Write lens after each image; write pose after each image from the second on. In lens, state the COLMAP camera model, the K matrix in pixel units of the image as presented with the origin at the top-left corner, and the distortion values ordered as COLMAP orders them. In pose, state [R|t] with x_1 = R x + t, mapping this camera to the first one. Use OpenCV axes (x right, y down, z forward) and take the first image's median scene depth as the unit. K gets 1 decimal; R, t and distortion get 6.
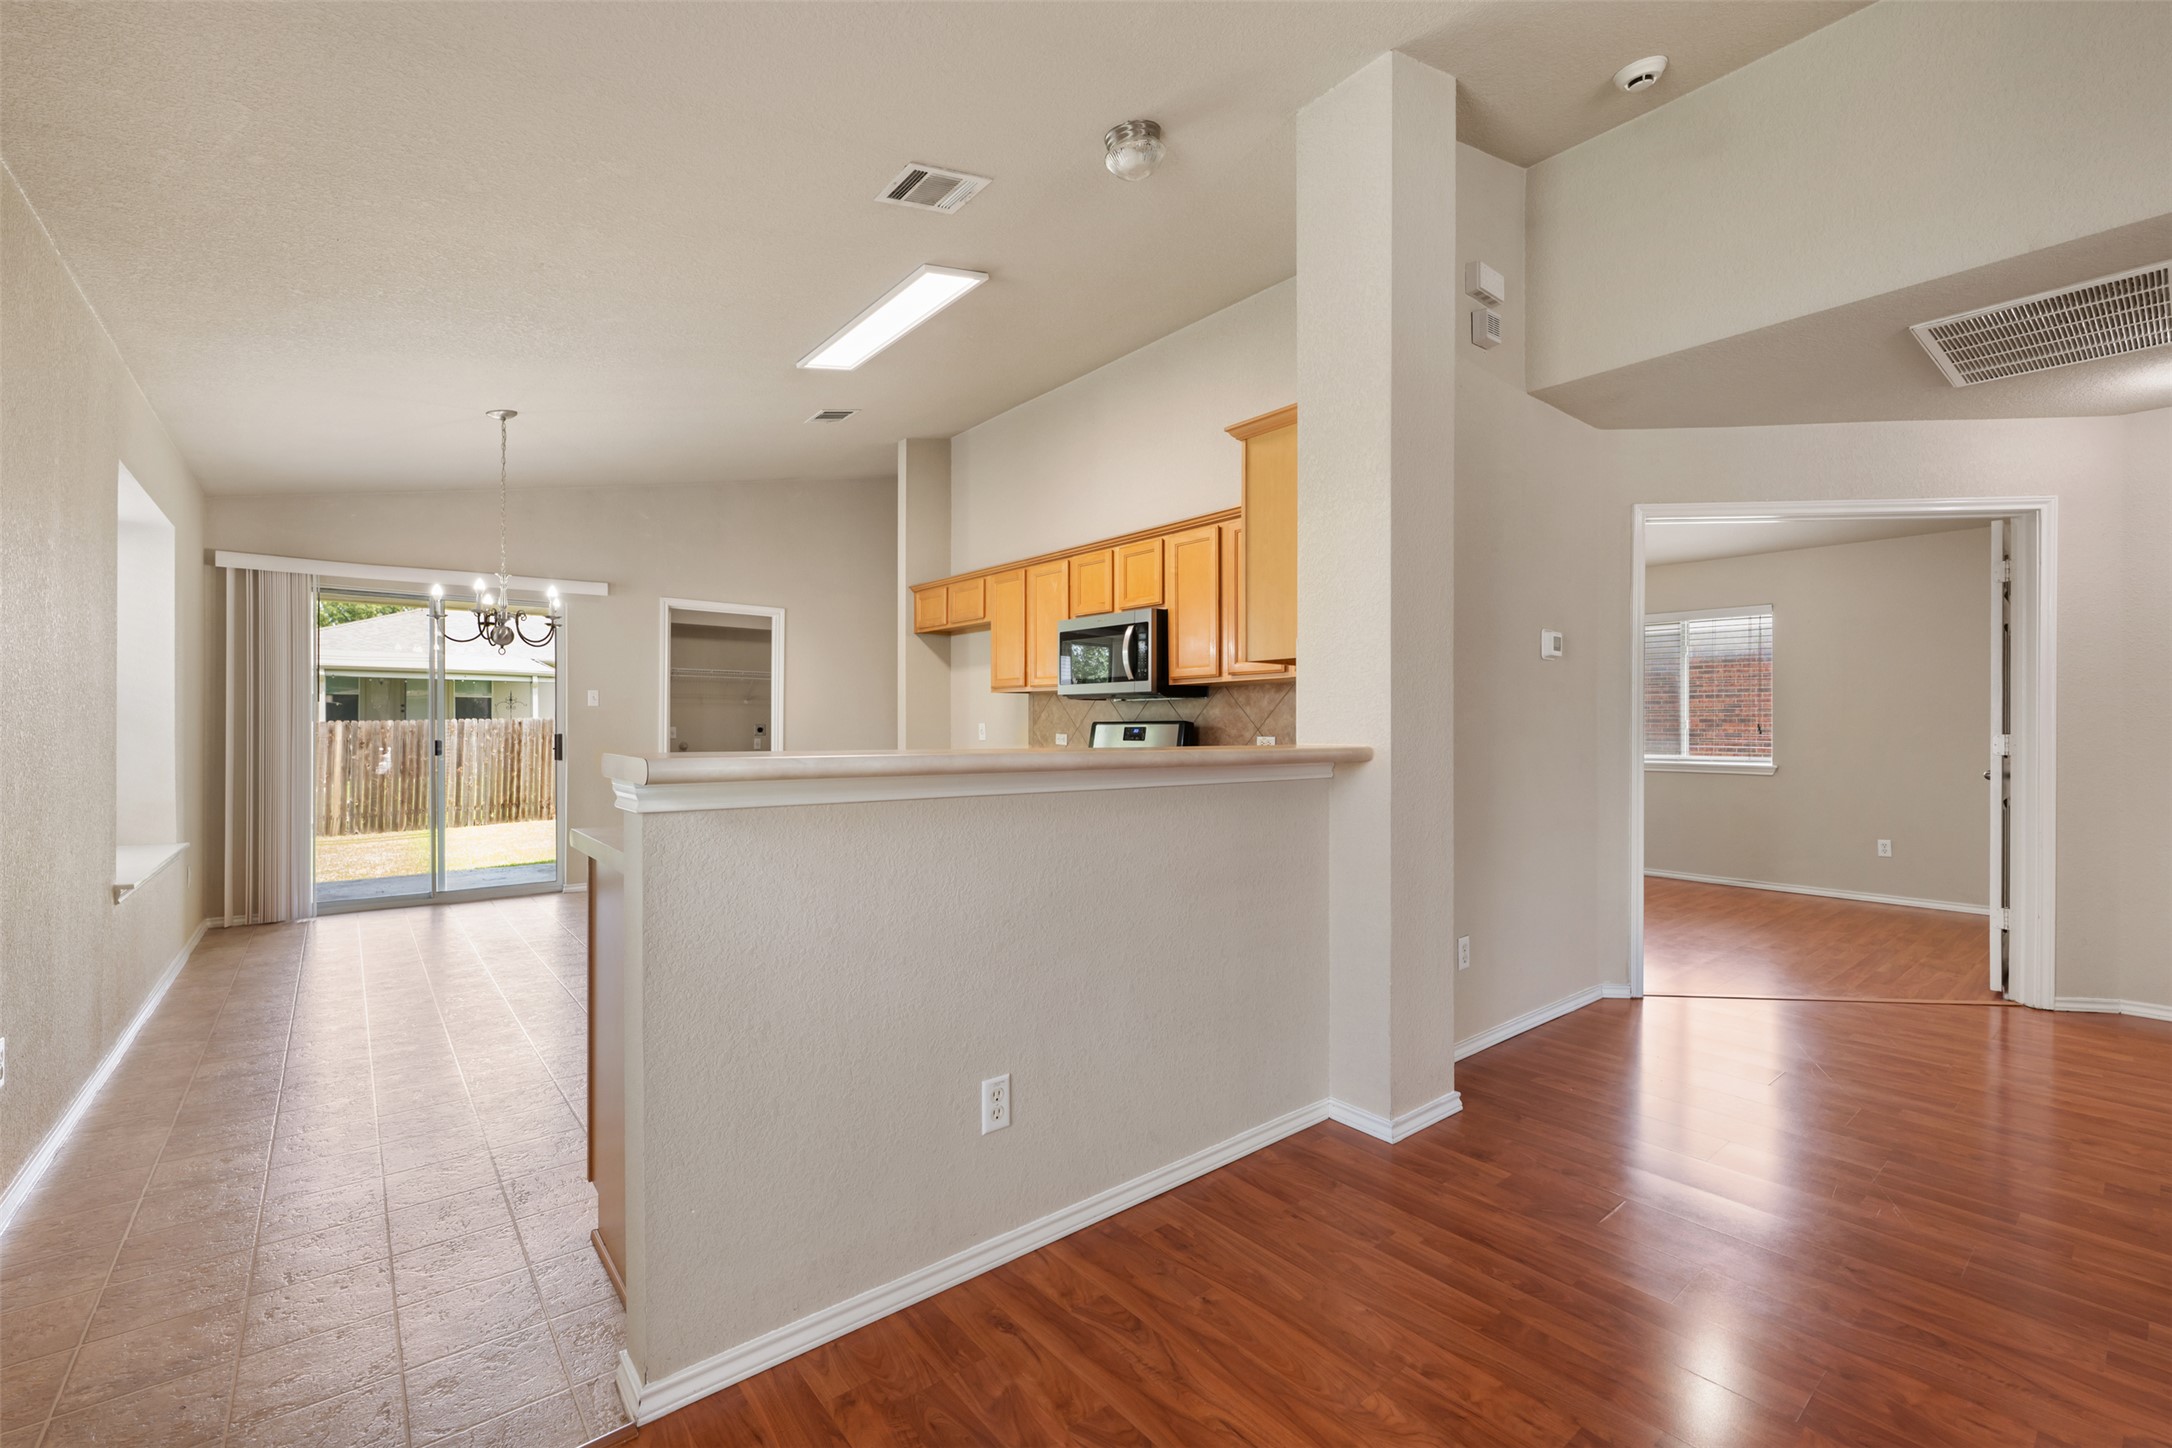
lens RADIAL K [[911.4, 0, 1090.1], [0, 911.4, 730.4], [0, 0, 1]] dist [0.001968, 0.000298]
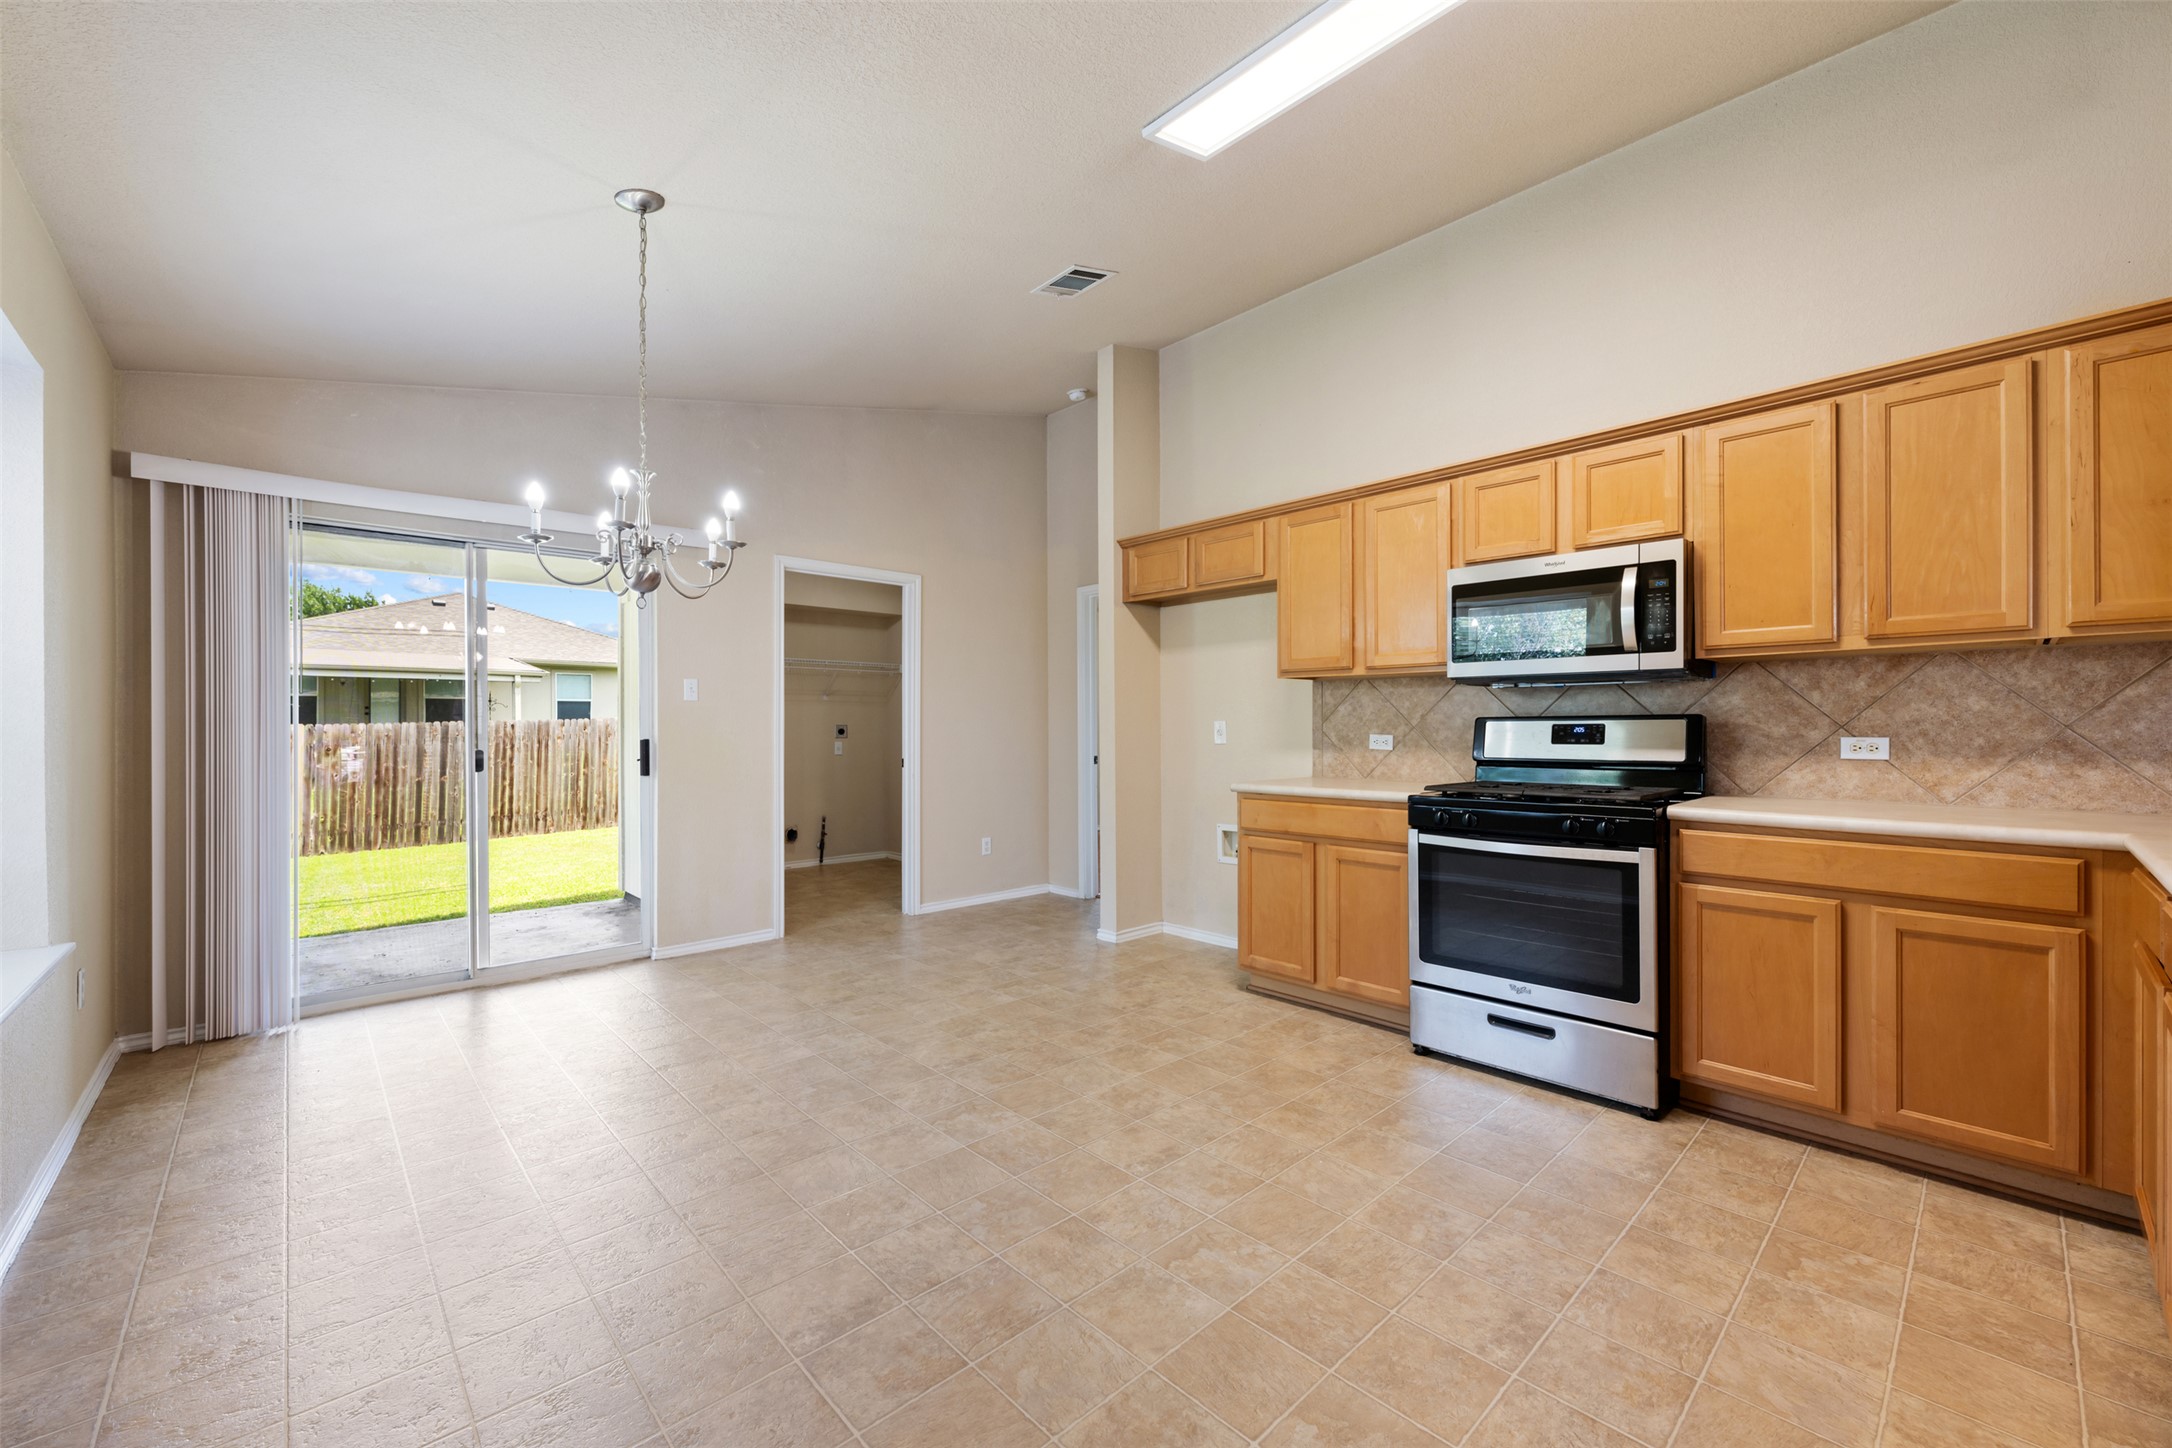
lens RADIAL K [[863.5, 0, 1093.8], [0, 863.5, 727.3], [0, 0, 1]] dist [0.001592, -0.000388]
pose [[0.998035, -0.006552, 0.062312, -0.294813], [0.006699, 0.999975, -0.002142, -0.001858], [-0.062297, 0.002556, 0.998054, 0.321667]]
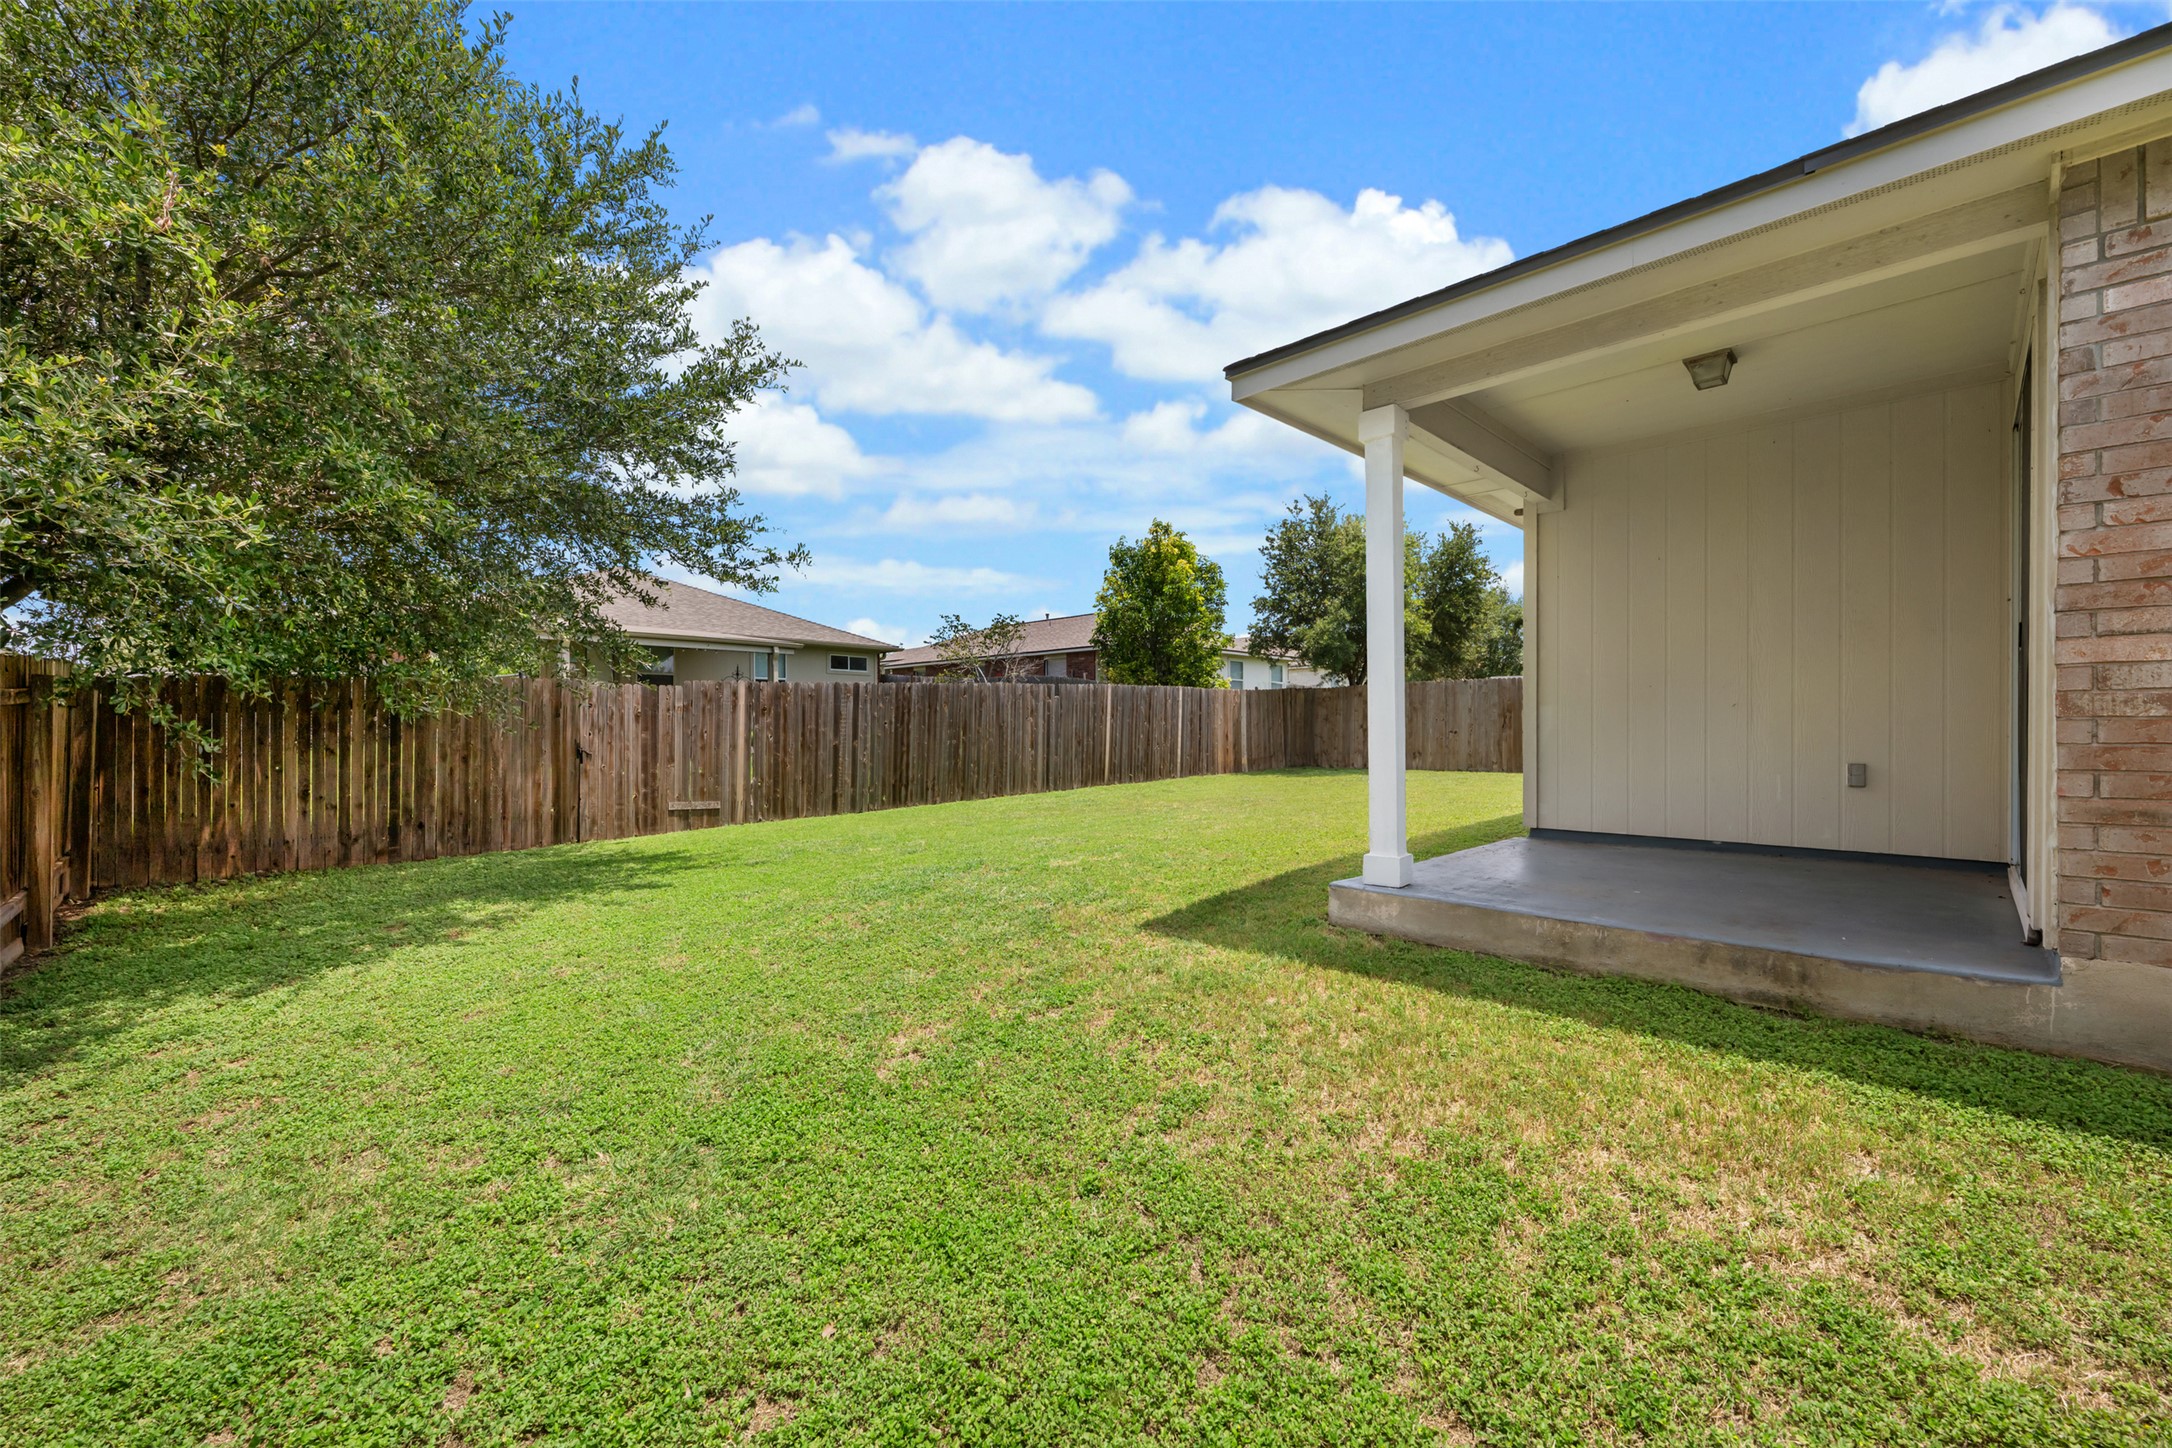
lens RADIAL K [[863.5, 0, 1091.2], [0, 863.5, 733.2], [0, 0, 1]] dist [0.001592, -0.000388]
pose [[0.994647, -0.003132, 0.103281, -1.463086], [0.002783, 0.999990, 0.003525, 0.083316], [-0.103291, -0.003219, 0.994646, 0.523015]]
